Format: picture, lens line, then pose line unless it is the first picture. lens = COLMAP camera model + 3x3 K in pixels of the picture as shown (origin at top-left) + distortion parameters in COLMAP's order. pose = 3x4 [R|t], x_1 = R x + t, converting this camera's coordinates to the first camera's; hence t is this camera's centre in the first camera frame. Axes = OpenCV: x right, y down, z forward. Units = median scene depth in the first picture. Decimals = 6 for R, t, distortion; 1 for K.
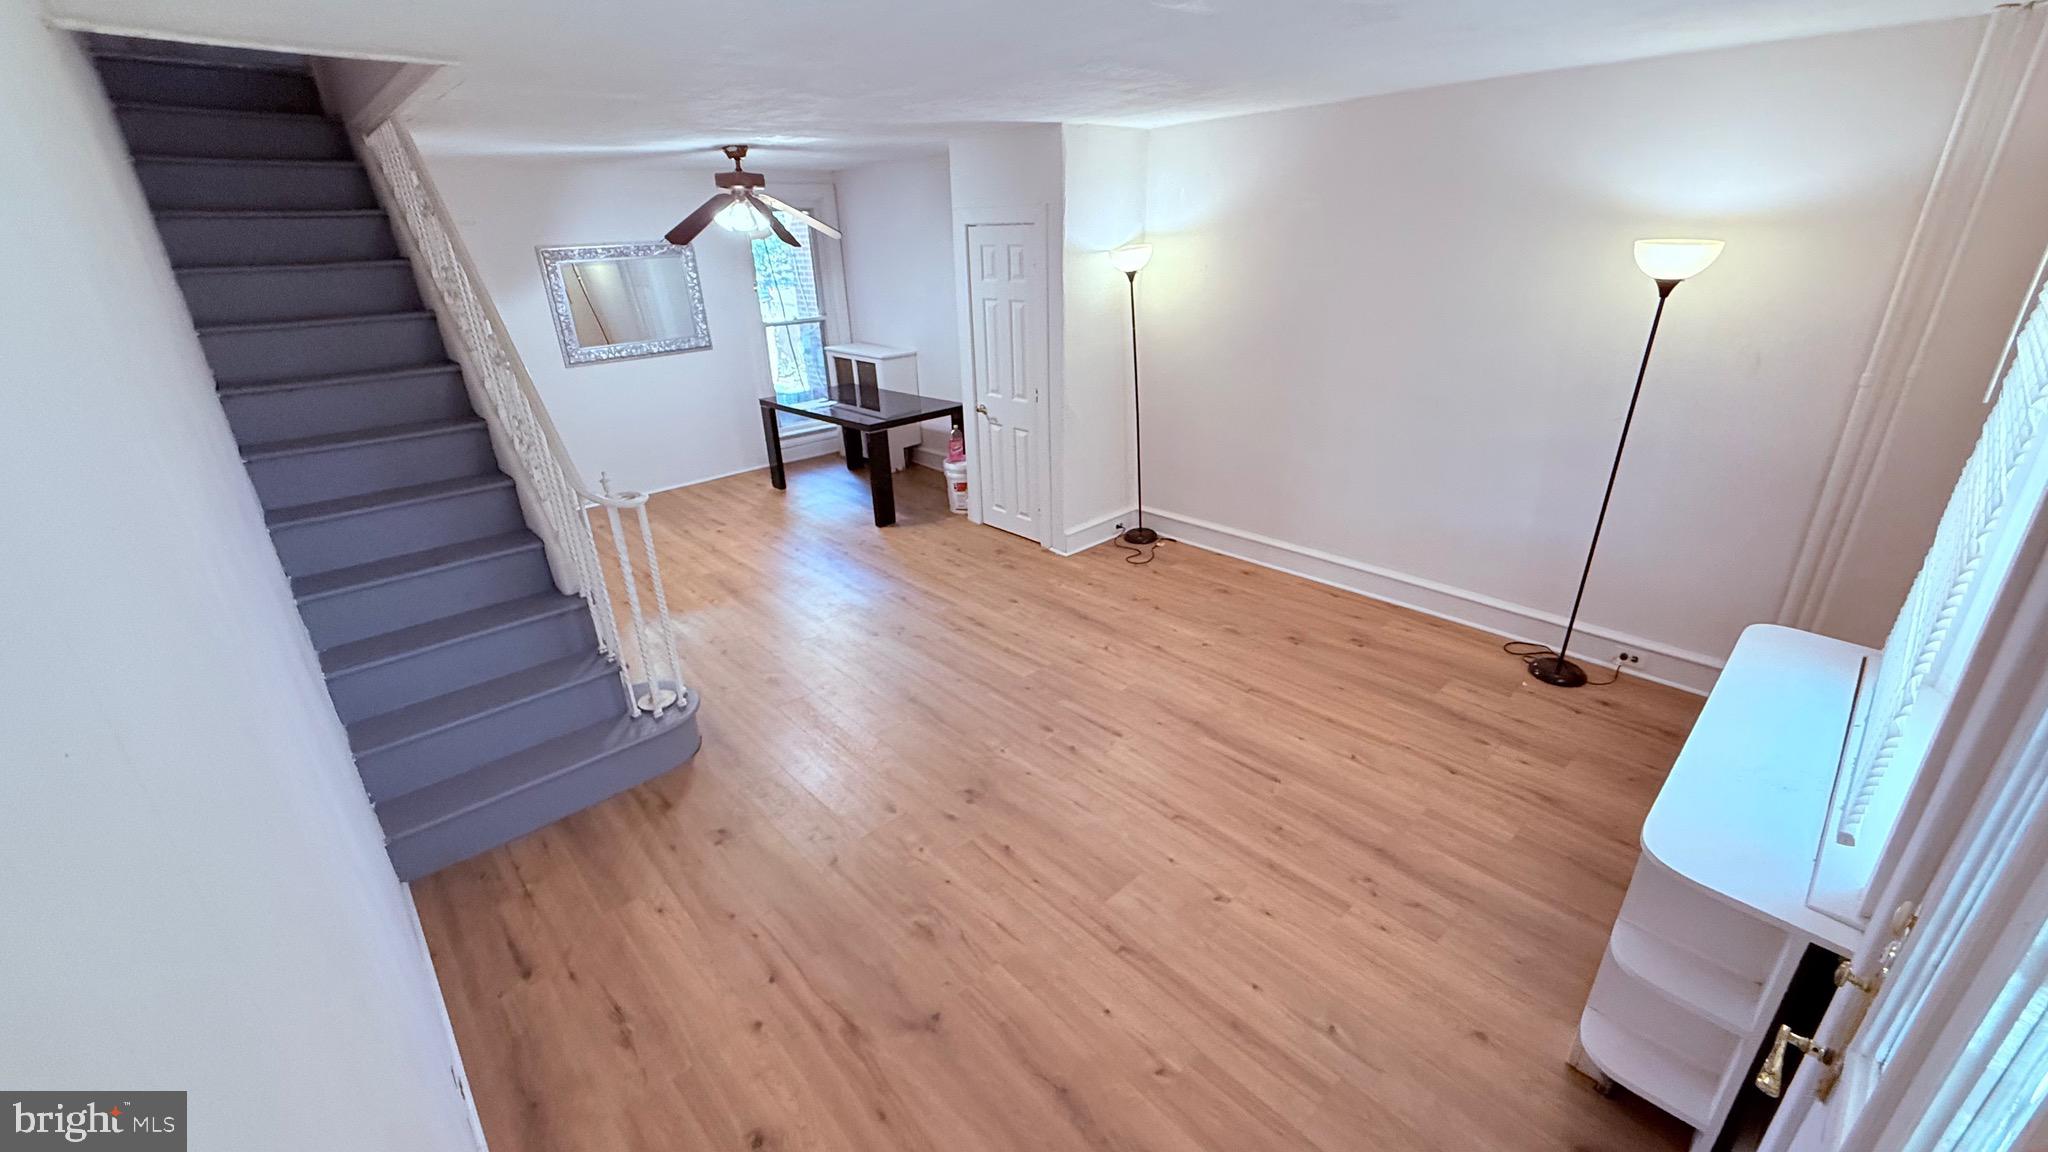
lens RADIAL K [[816.3, 0, 1018.3], [0, 816.3, 577.6], [0, 0, 1]] dist [-0.000297, 0.000043]
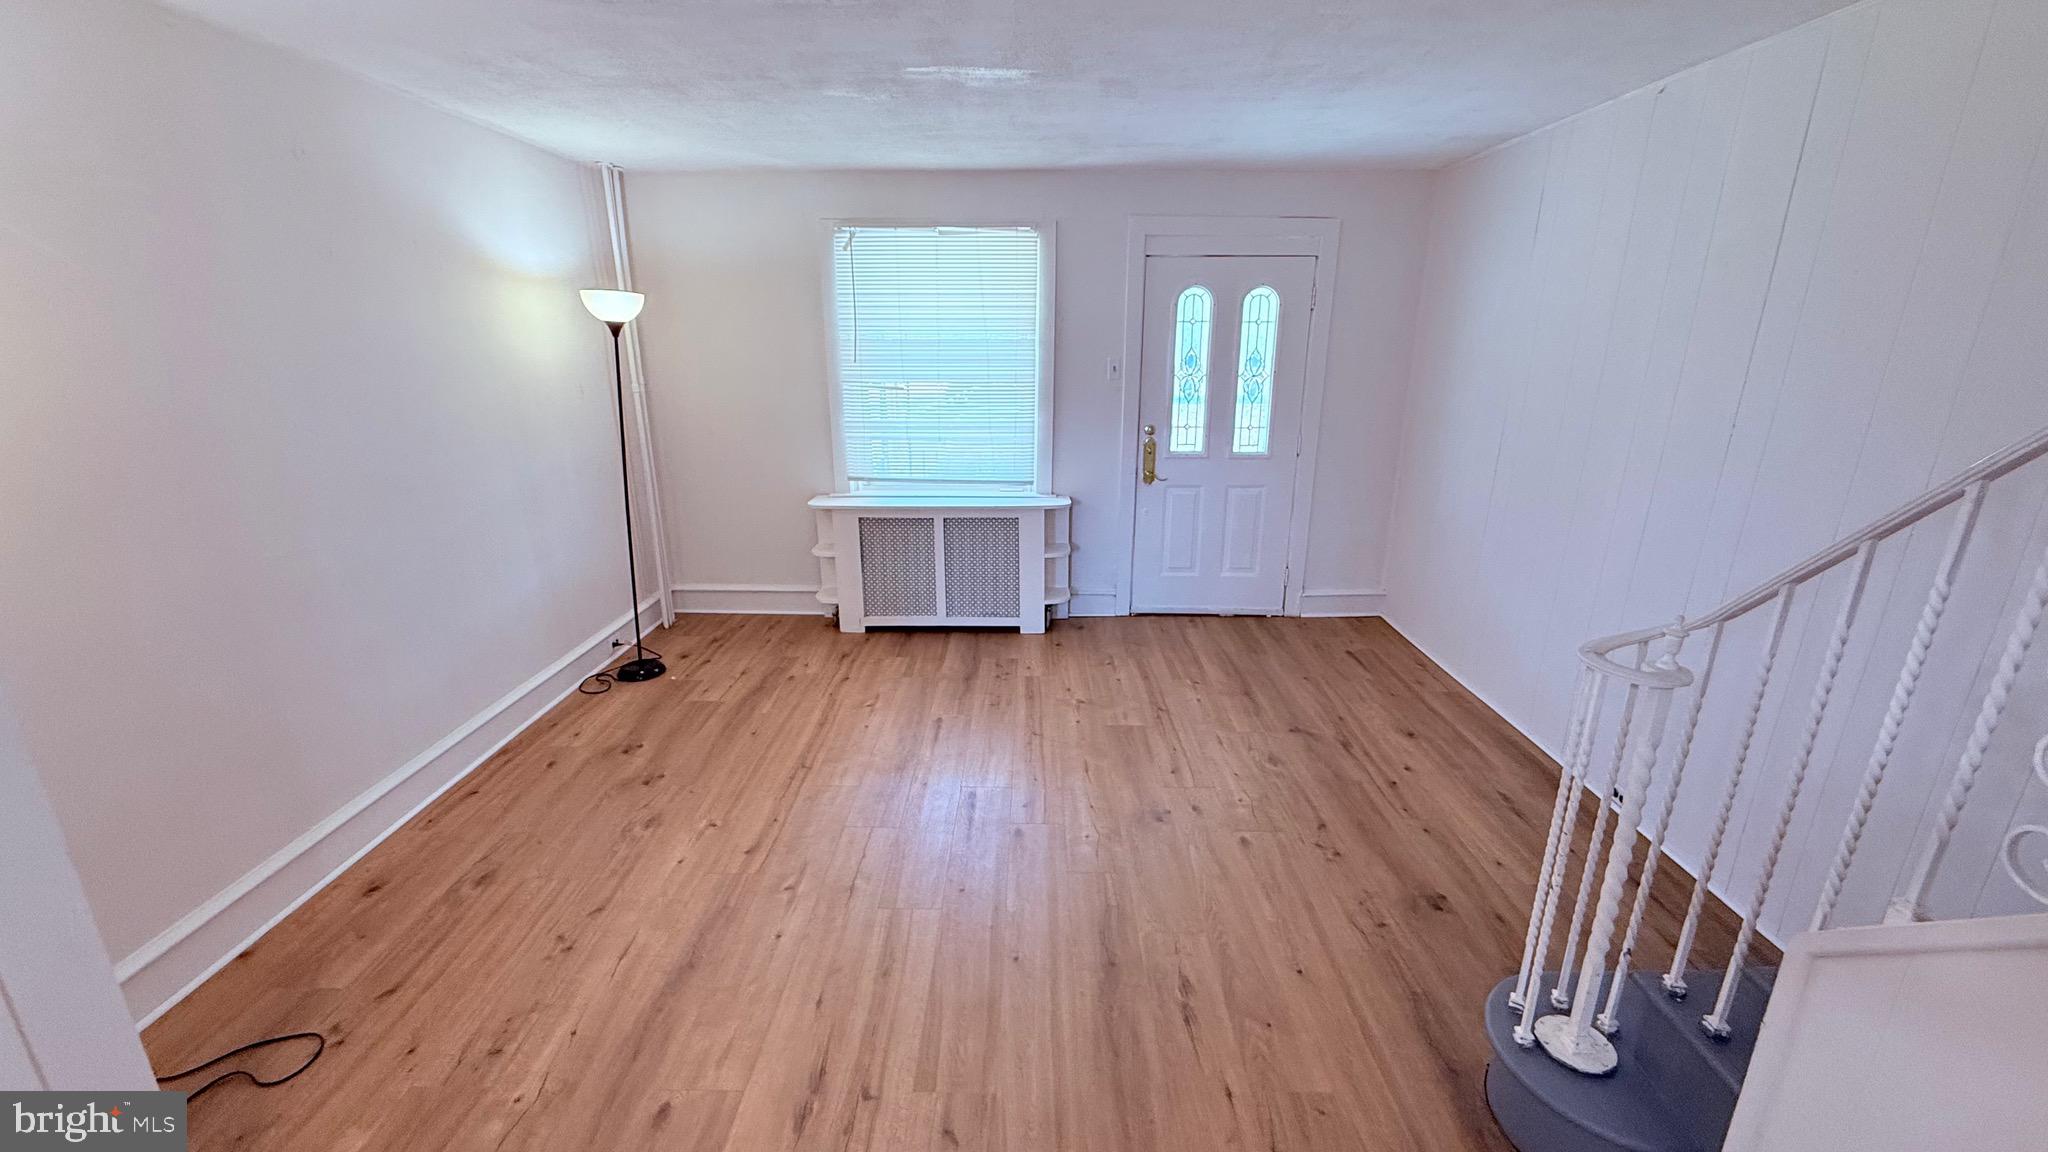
lens RADIAL K [[816.3, 0, 1018.3], [0, 816.3, 577.6], [0, 0, 1]] dist [-0.000297, 0.000043]
pose [[-0.724322, -0.169941, 0.668190, -0.345689], [0.291404, 0.802871, 0.520078, -0.329990], [-0.624853, 0.571418, -0.532015, 0.951460]]
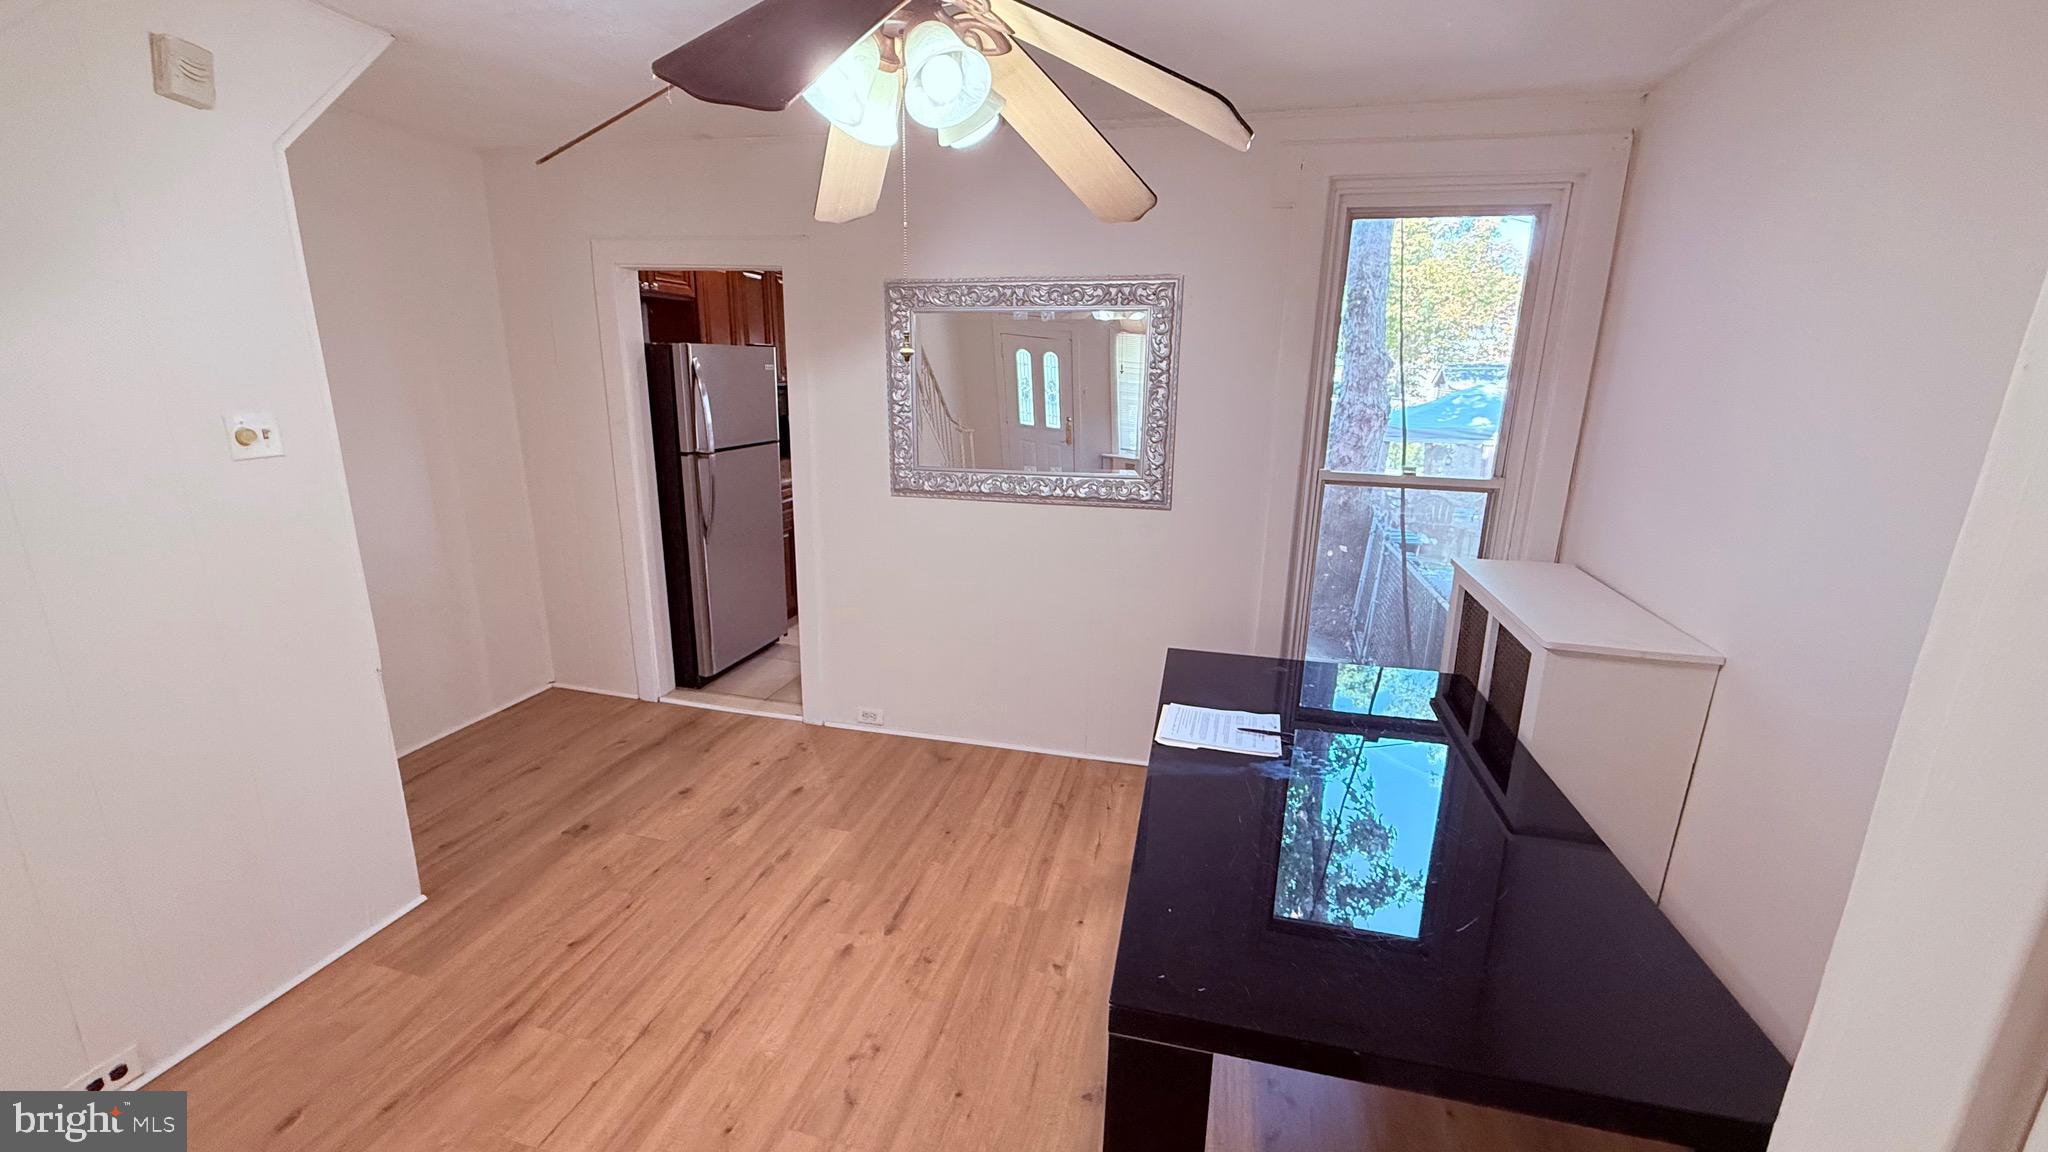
lens RADIAL K [[816.3, 0, 1018.3], [0, 816.3, 577.6], [0, 0, 1]] dist [-0.000297, 0.000043]
pose [[0.544316, 0.253875, -0.799542, -0.065981], [-0.363559, 0.930339, 0.047901, -0.346350], [0.756006, 0.264608, 0.598697, 0.988451]]
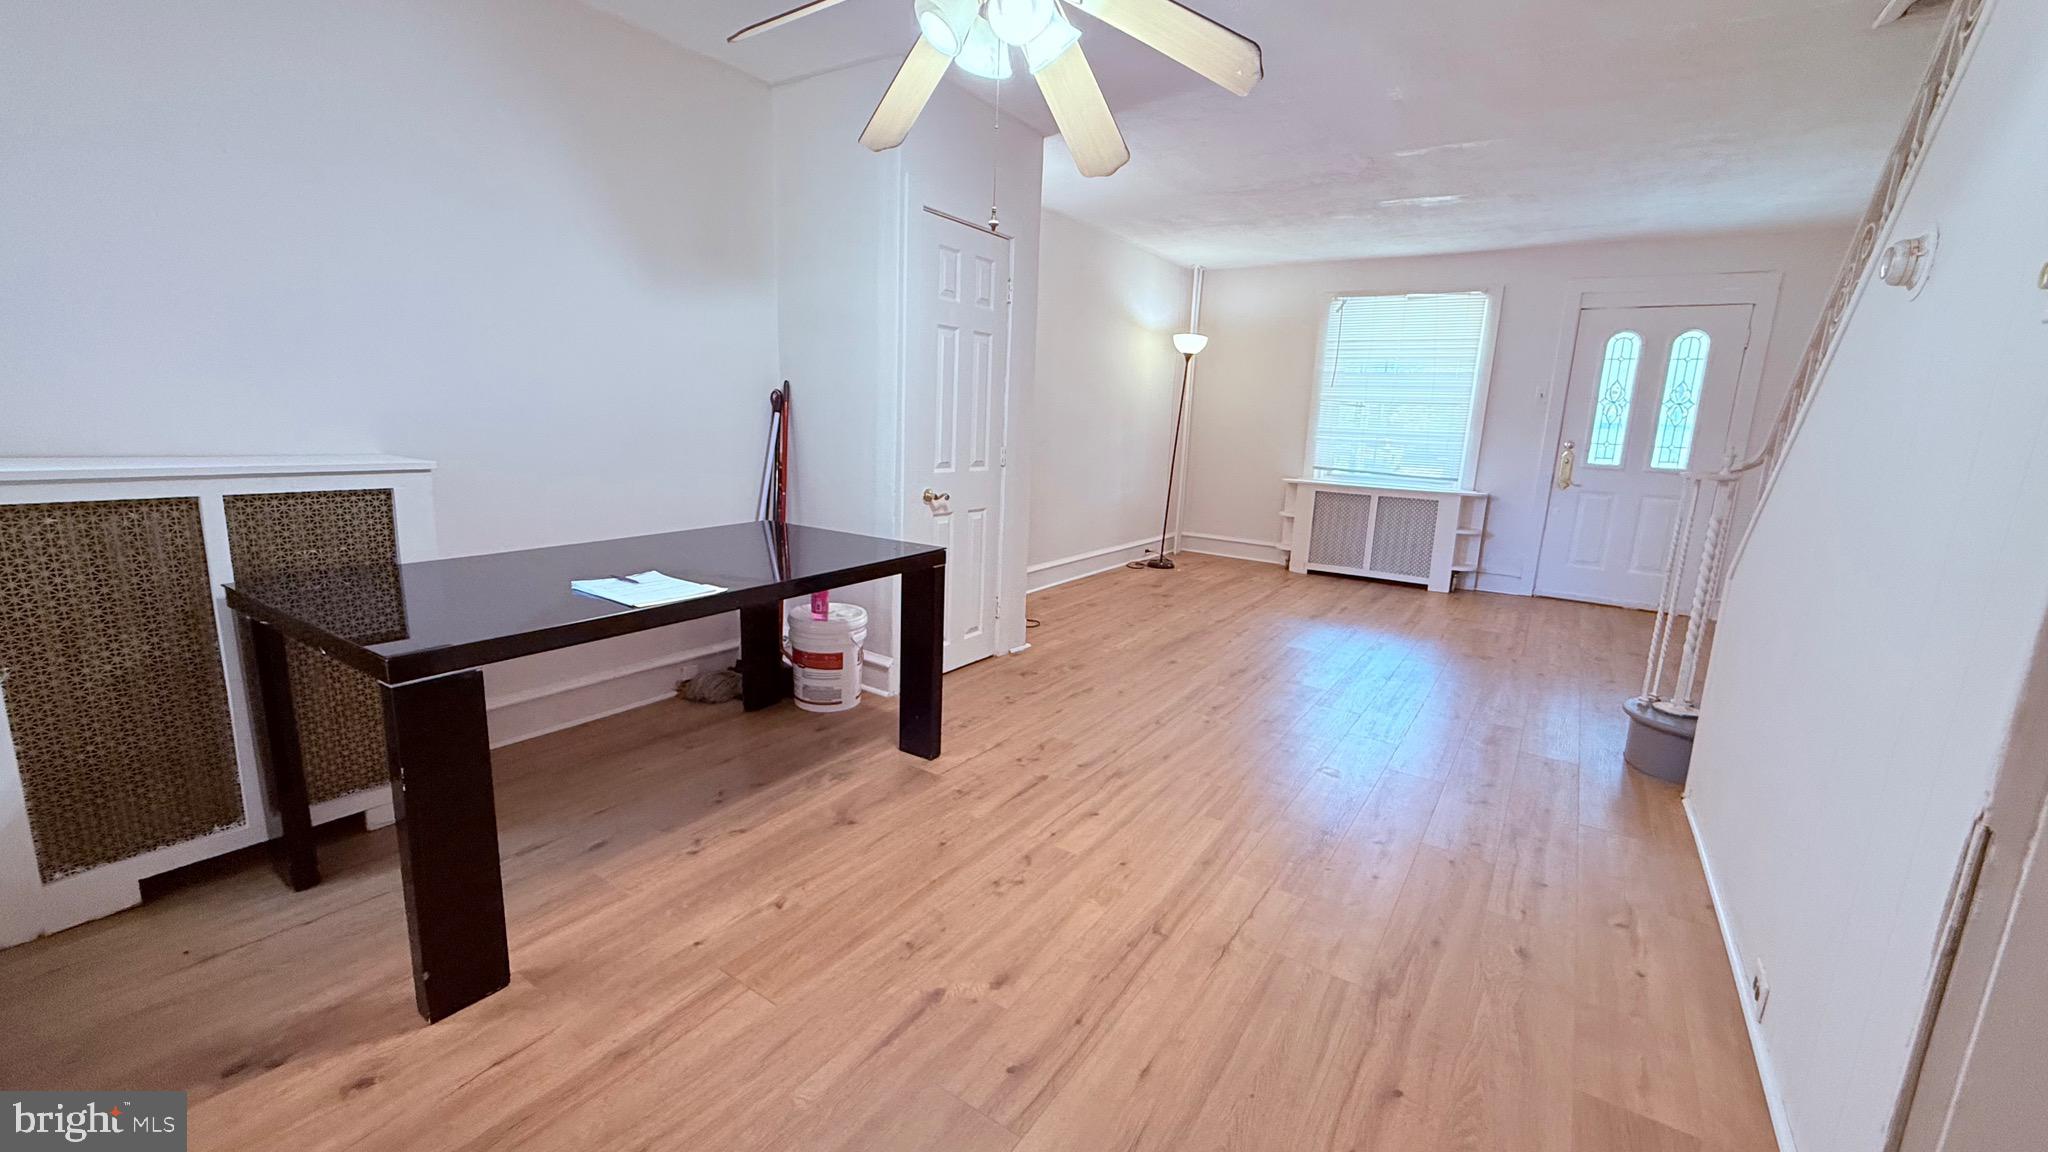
lens RADIAL K [[820.6, 0, 1019.2], [0, 820.6, 570.6], [0, 0, 1]] dist [0.001588, 0.000107]
pose [[-0.233917, -0.162601, 0.958563, -0.799405], [0.353376, 0.904271, 0.239625, -0.331317], [-0.905764, 0.394785, -0.154065, 1.244213]]
